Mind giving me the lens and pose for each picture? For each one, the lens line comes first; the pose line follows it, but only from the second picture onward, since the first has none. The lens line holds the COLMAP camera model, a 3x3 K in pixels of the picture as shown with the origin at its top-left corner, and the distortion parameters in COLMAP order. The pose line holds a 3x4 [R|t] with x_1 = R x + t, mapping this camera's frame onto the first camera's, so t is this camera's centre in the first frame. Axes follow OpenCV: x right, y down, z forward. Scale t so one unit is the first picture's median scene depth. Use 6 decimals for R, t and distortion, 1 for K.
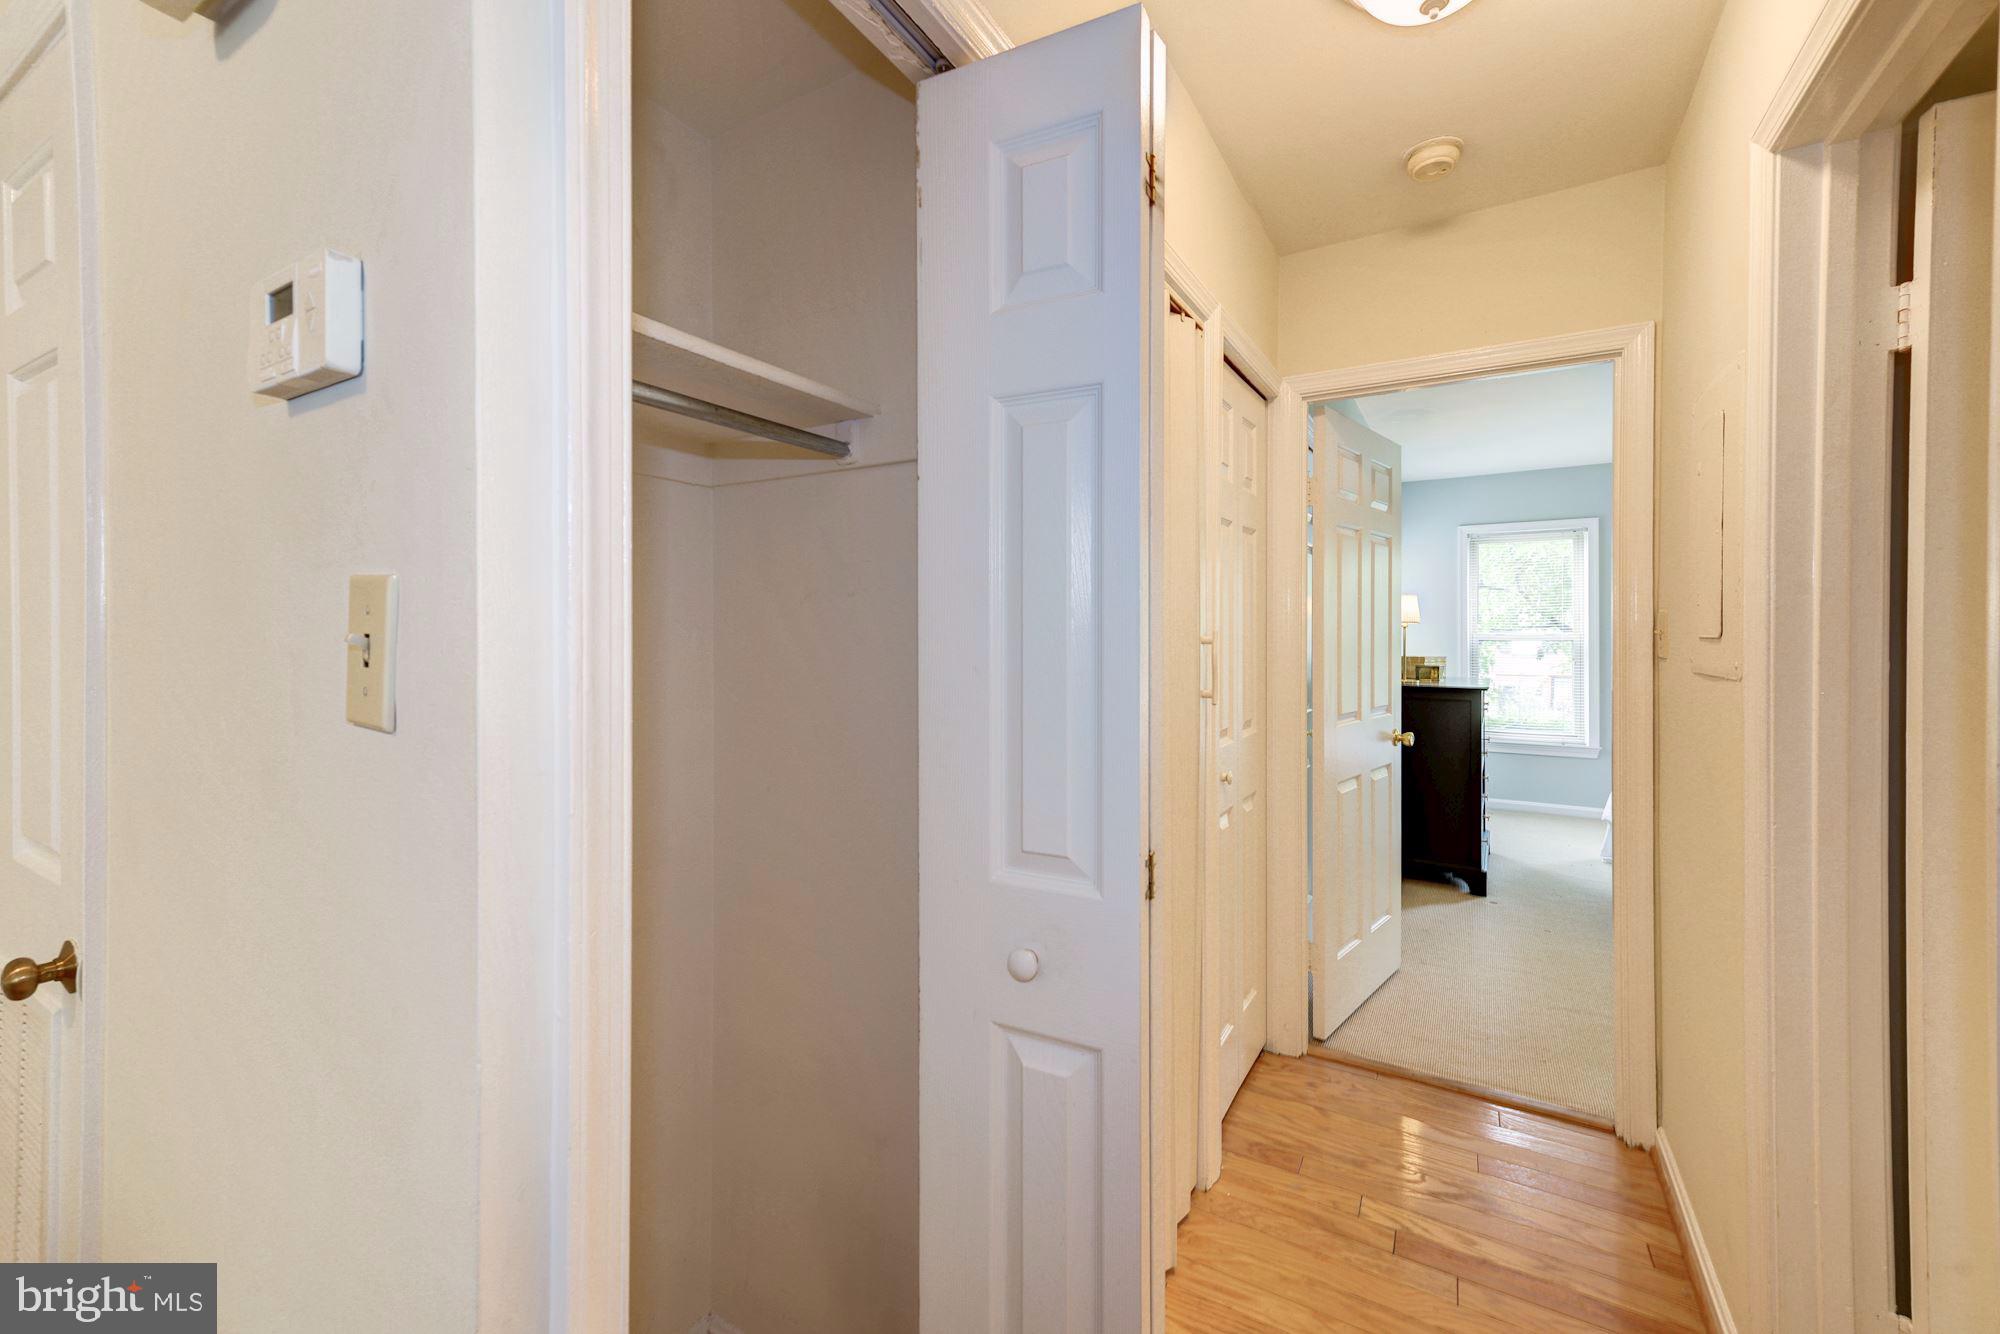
lens RADIAL K [[817.1, 0, 998.6], [0, 817.1, 629.1], [0, 0, 1]] dist [0.015180, 0.000071]
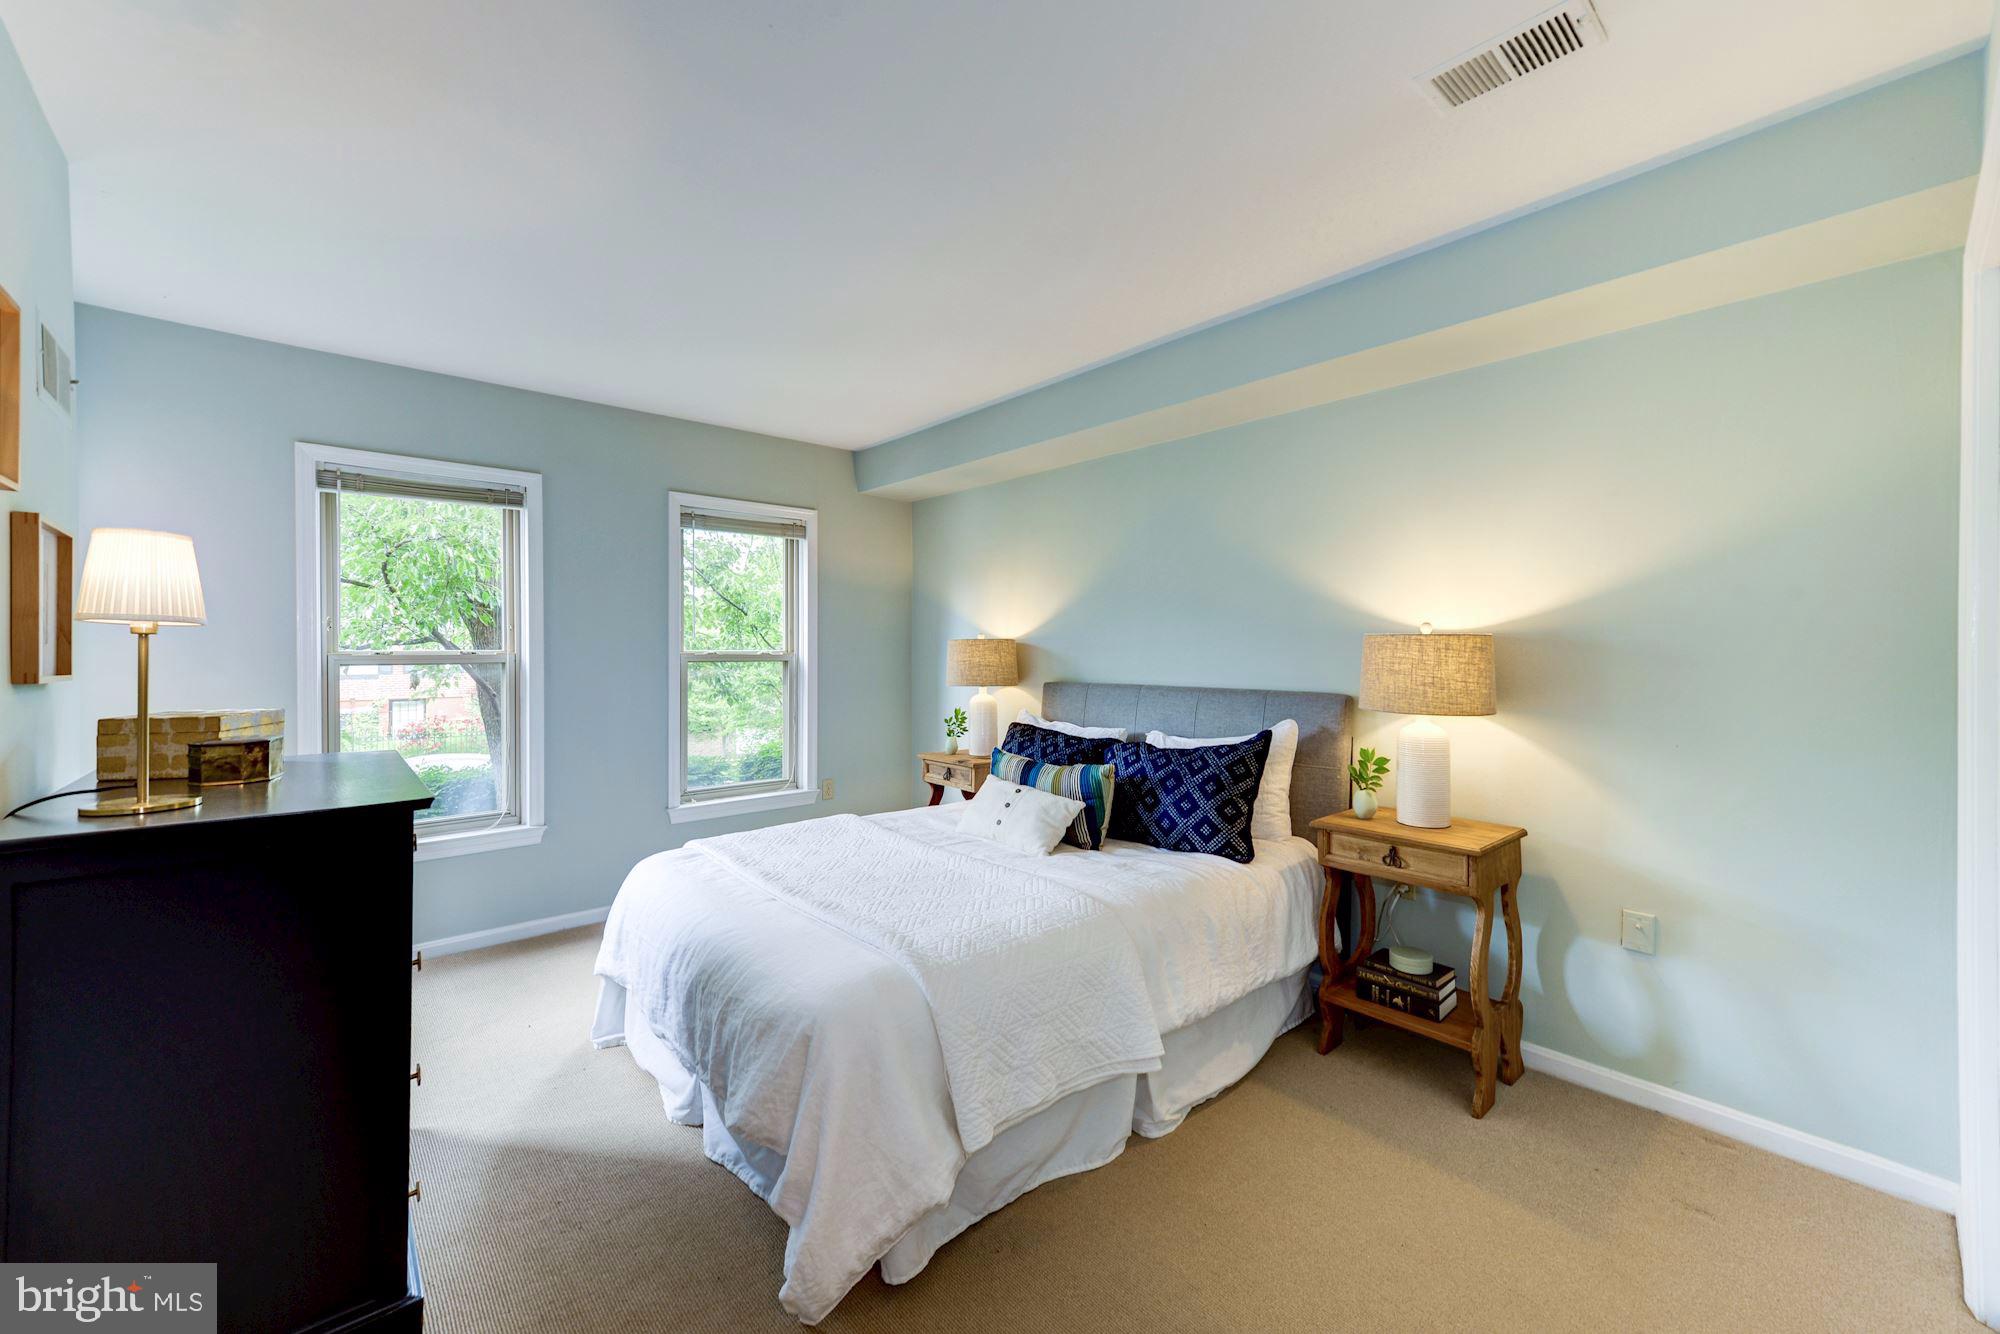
lens RADIAL K [[799.4, 0, 1016.4], [0, 799.4, 654.7], [0, 0, 1]] dist [0.001278, 0.000095]
pose [[0.296361, 0.001058, 0.955076, 0.275394], [-0.012755, 0.999915, 0.002851, -0.000518], [-0.954991, -0.013027, 0.296349, 0.539717]]
